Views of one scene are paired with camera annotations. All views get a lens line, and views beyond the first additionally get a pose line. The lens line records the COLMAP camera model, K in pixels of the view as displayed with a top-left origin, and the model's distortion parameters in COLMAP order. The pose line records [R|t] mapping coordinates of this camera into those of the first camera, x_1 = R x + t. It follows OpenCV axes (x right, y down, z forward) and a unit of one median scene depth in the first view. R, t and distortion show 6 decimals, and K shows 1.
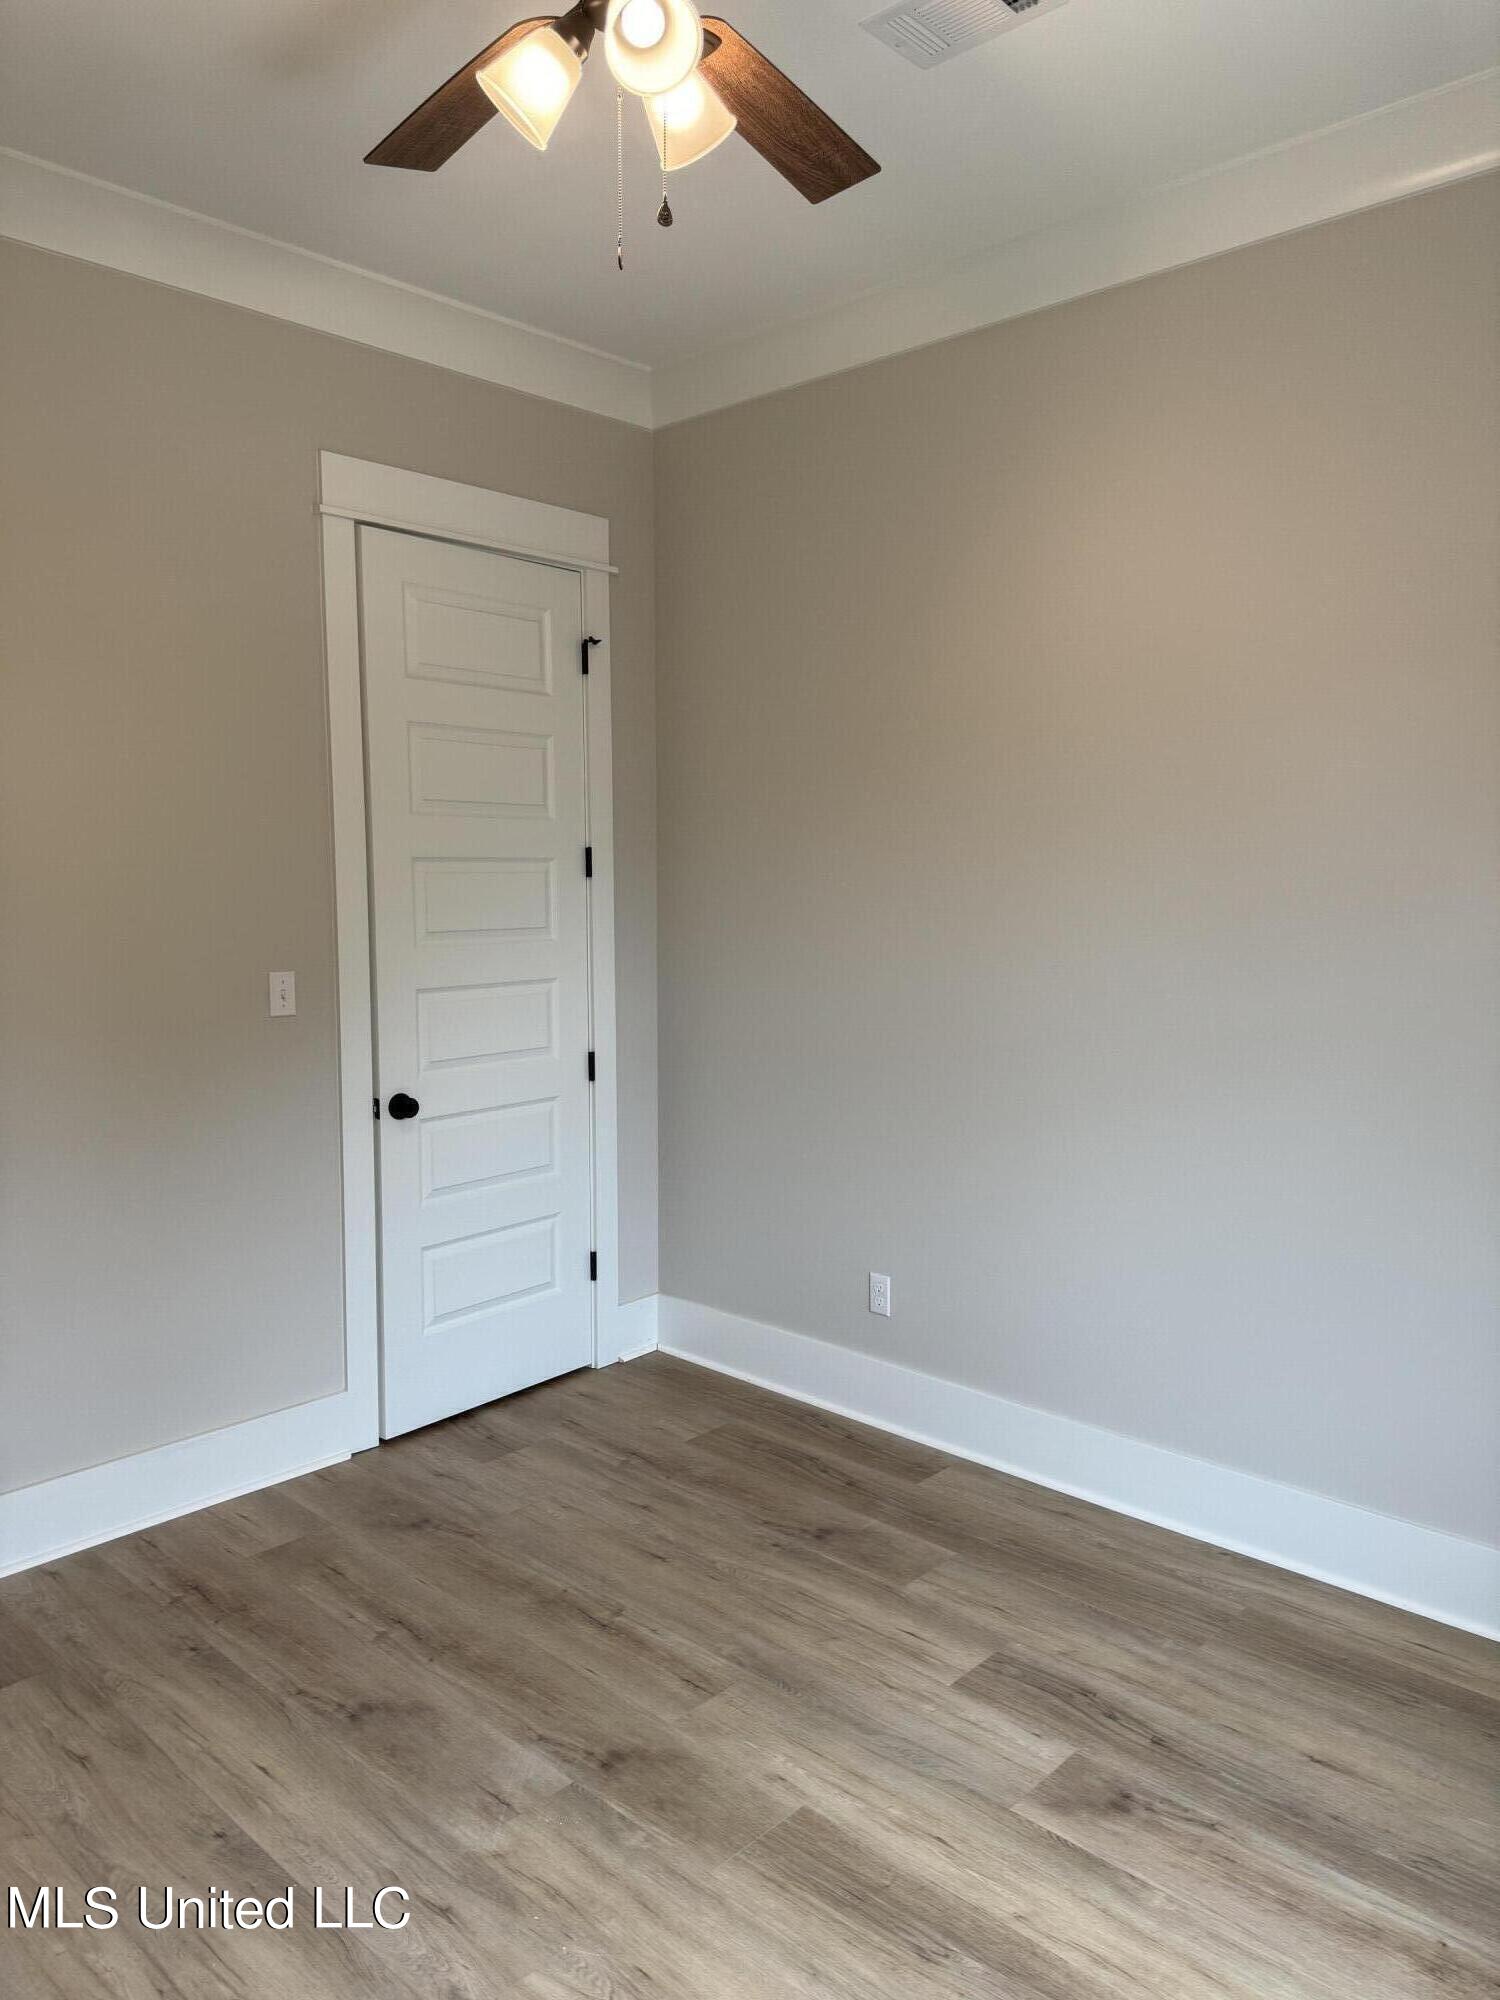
lens RADIAL K [[1391.4, 0, 760.2], [0, 1391.4, 1004.4], [0, 0, 1]] dist [0.157969, -0.299705]
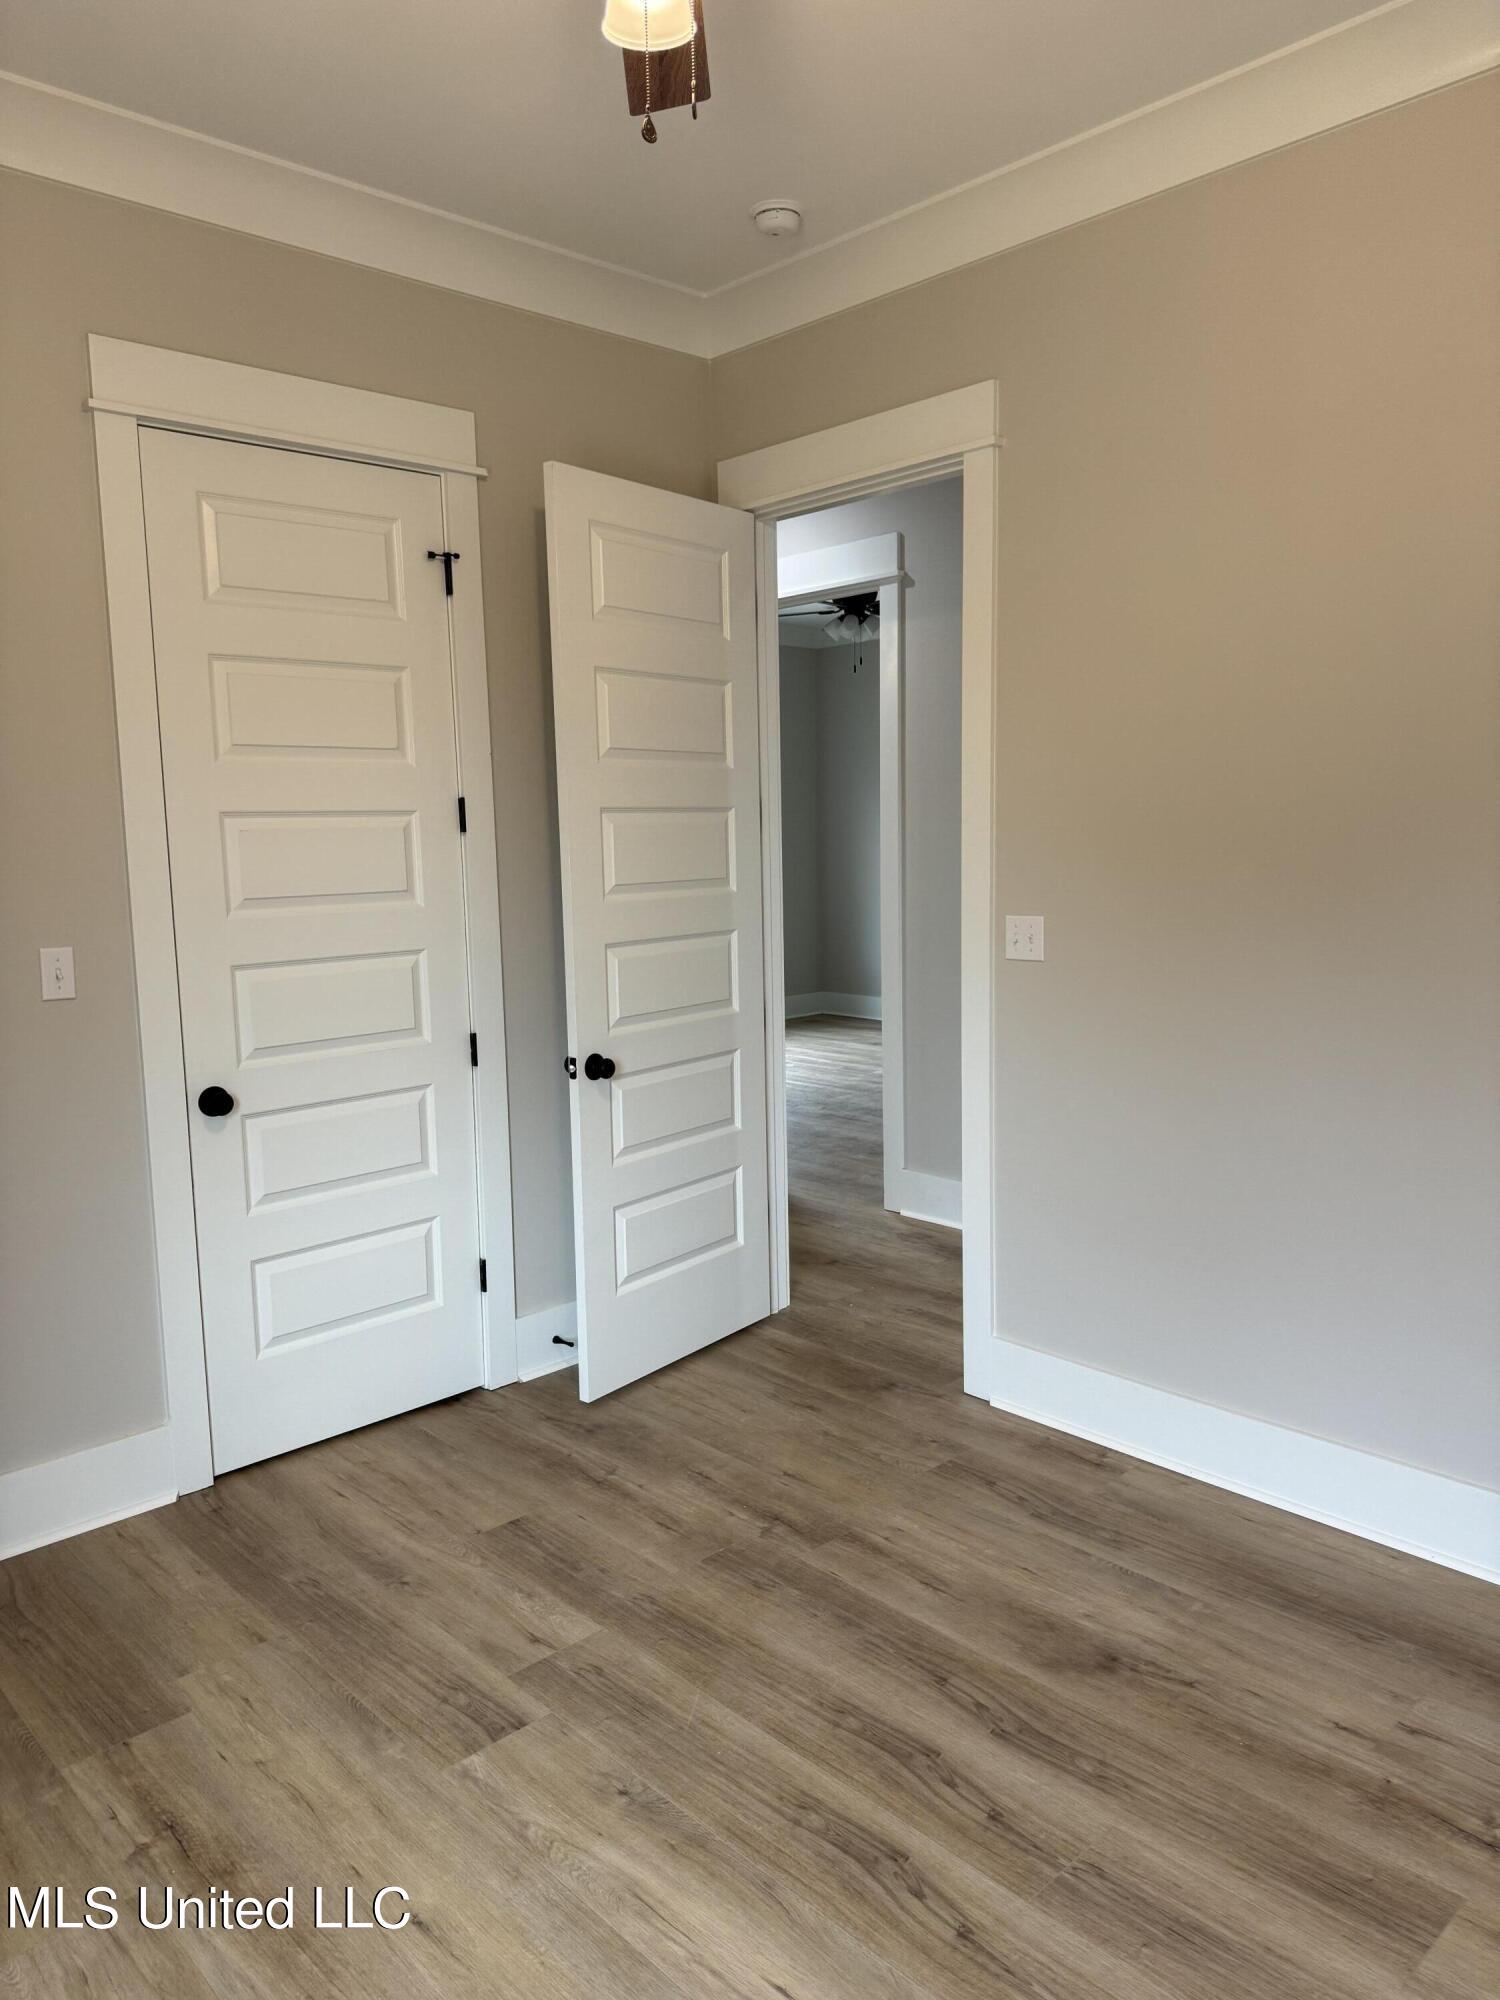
lens RADIAL K [[1447.9, 0, 755.1], [0, 1447.9, 1027.6], [0, 0, 1]] dist [0.062422, -0.166125]
pose [[0.998846, -0.000566, -0.048032, 0.108480], [0.002796, 0.998921, 0.046358, -0.012129], [0.047954, -0.046439, 0.997769, 0.114514]]
